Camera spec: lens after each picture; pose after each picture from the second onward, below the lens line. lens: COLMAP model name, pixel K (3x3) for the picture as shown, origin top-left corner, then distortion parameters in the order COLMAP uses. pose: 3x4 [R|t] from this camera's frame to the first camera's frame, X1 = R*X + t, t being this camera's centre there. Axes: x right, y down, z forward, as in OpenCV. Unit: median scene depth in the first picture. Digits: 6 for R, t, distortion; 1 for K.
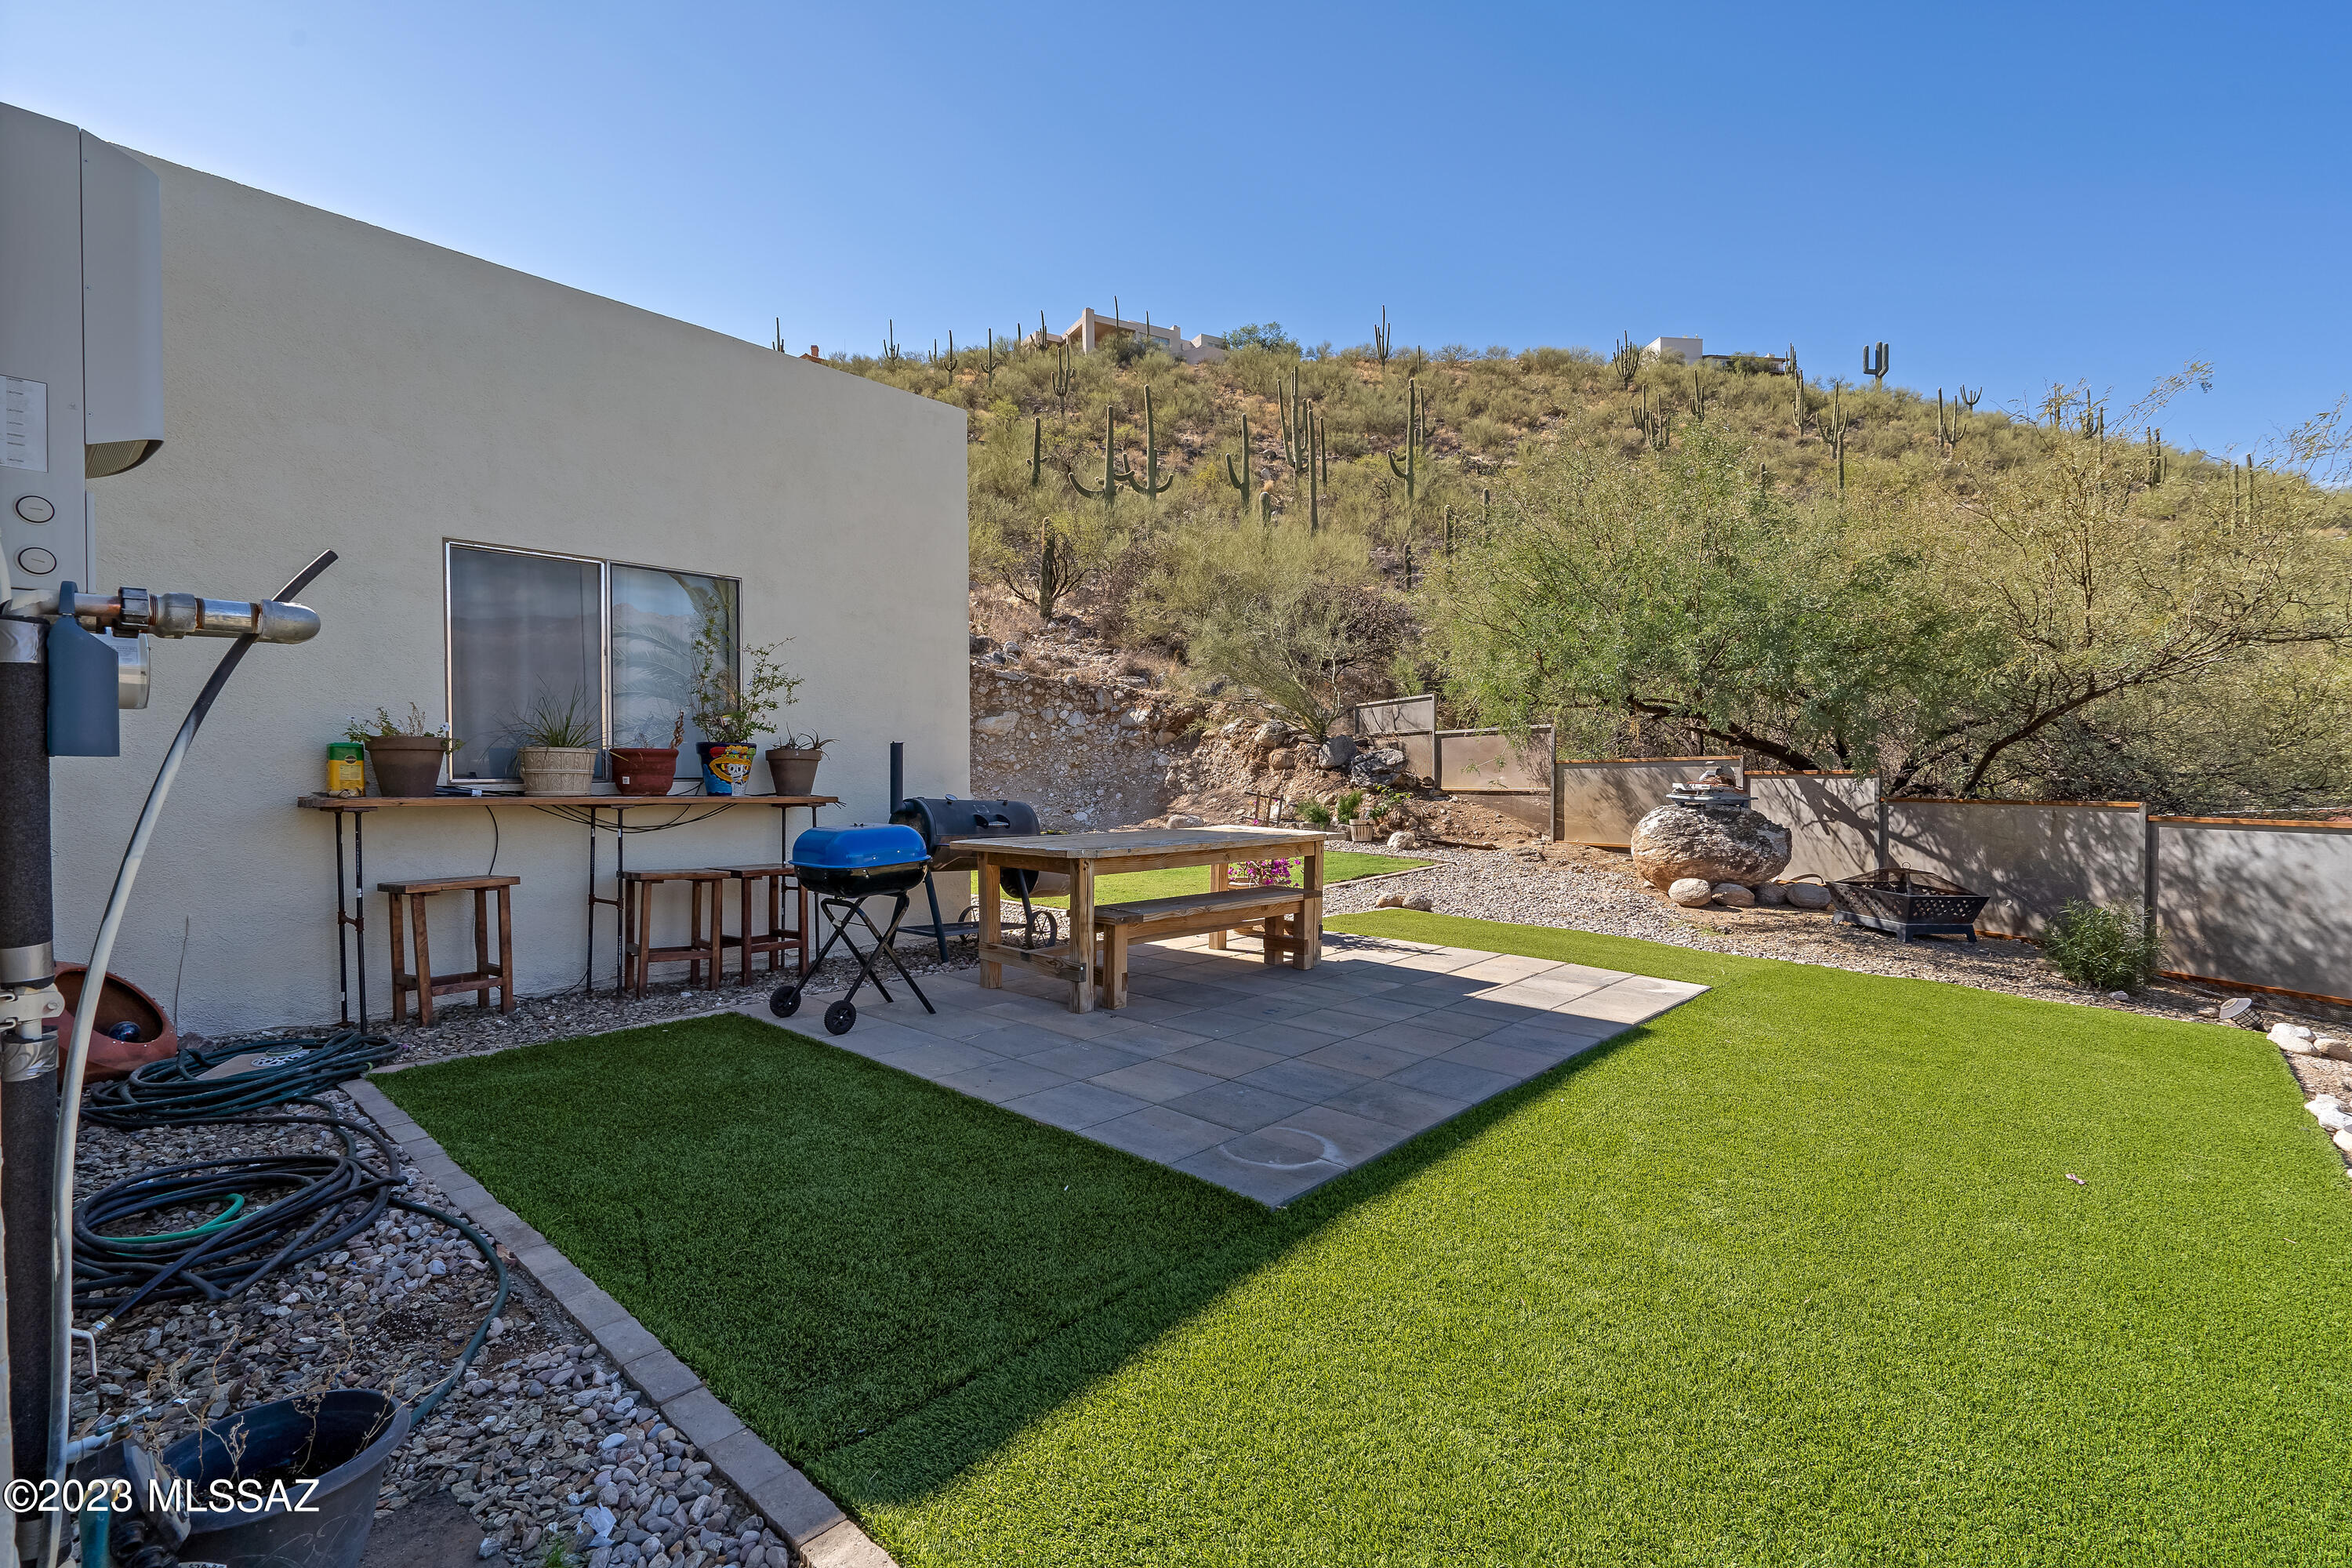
lens RADIAL K [[1077.2, 0, 1178.3], [0, 1077.2, 784.2], [0, 0, 1]] dist [-0.007849, 0.002393]
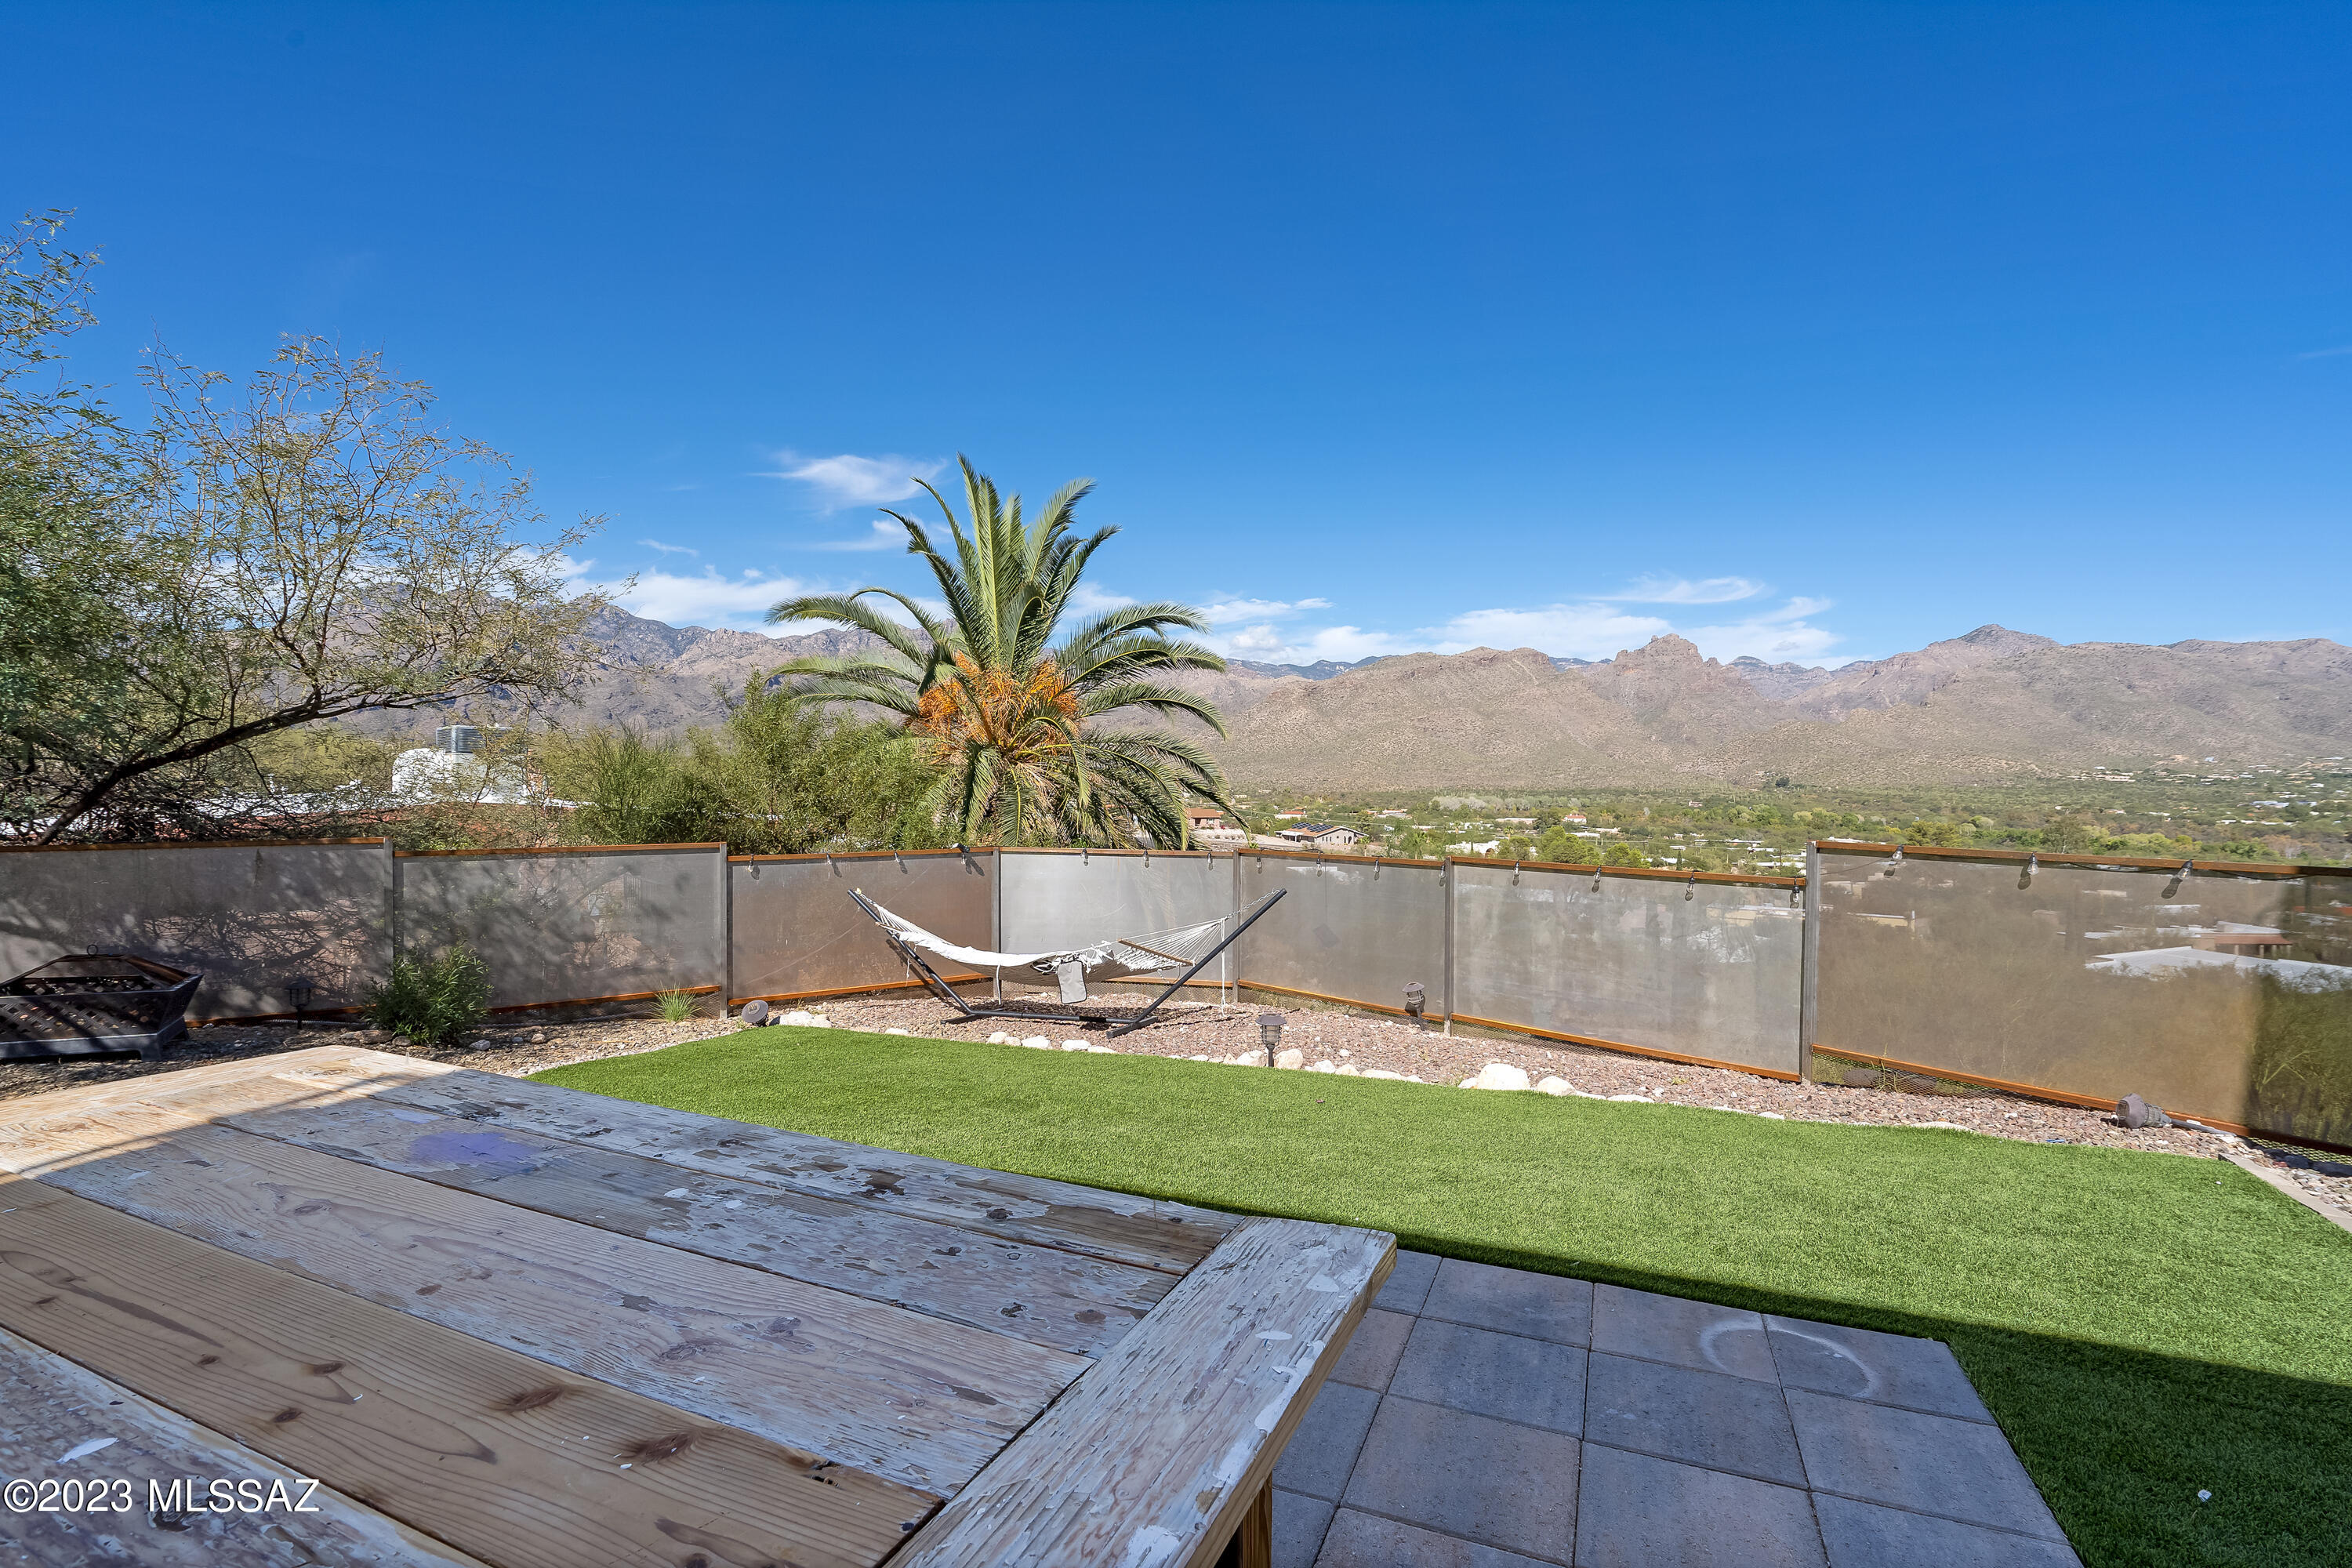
lens RADIAL K [[1077.2, 0, 1173.2], [0, 1077.2, 794.4], [0, 0, 1]] dist [-0.007849, 0.002393]
pose [[-0.333676, -0.008590, 0.942649, -0.324466], [0.005210, 0.999926, 0.010956, -0.046552], [-0.942674, 0.008567, -0.333606, 1.144391]]
